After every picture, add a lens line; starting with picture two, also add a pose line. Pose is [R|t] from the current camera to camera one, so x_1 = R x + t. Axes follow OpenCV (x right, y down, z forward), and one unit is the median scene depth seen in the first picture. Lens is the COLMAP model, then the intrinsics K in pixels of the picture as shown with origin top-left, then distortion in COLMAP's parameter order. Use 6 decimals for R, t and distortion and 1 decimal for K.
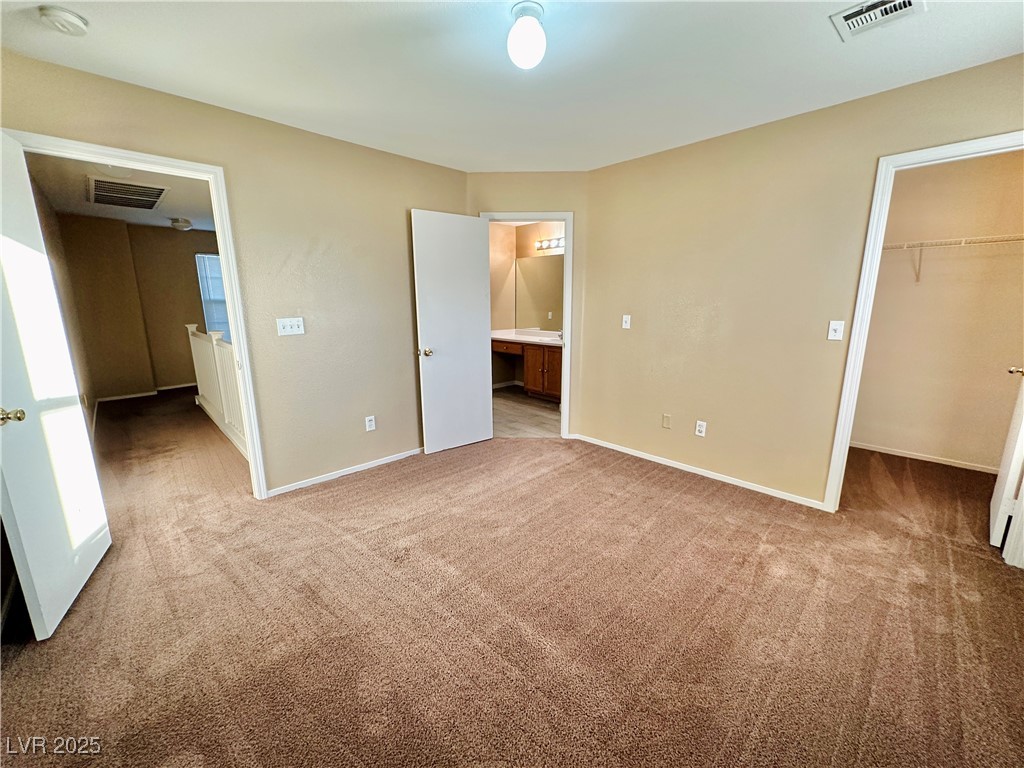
lens RADIAL K [[407.0, 0, 508.3], [0, 407.0, 379.4], [0, 0, 1]] dist [-0.002934, 0.000484]
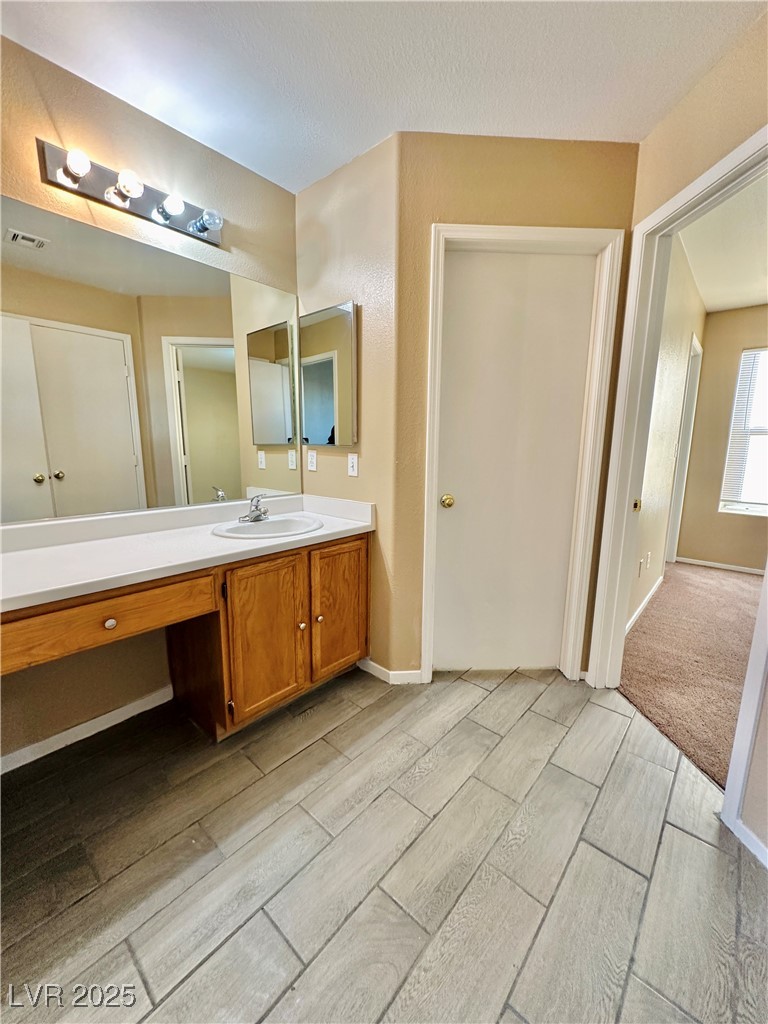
lens RADIAL K [[407.0, 0, 384.9], [0, 407.0, 513.0], [0, 0, 1]] dist [-0.002934, 0.000484]
pose [[-0.083274, -0.158532, 0.983836, -0.215039], [0.195913, 0.965394, 0.172143, -0.143403], [-0.977079, 0.207081, -0.049334, 0.909174]]
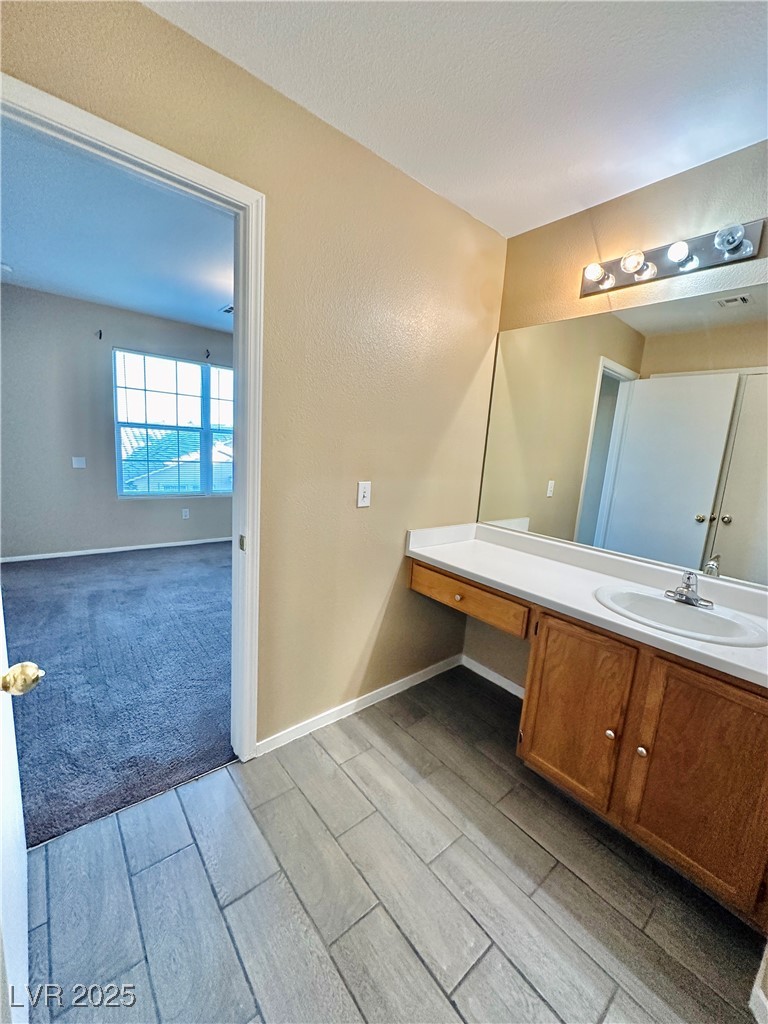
lens RADIAL K [[407.0, 0, 383.8], [0, 407.0, 513.1], [0, 0, 1]] dist [-0.002934, 0.000484]
pose [[0.994646, 0.090723, -0.049477, -0.055098], [-0.092645, 0.994972, -0.038054, -0.128928], [0.045776, 0.042434, 0.998050, 0.721590]]
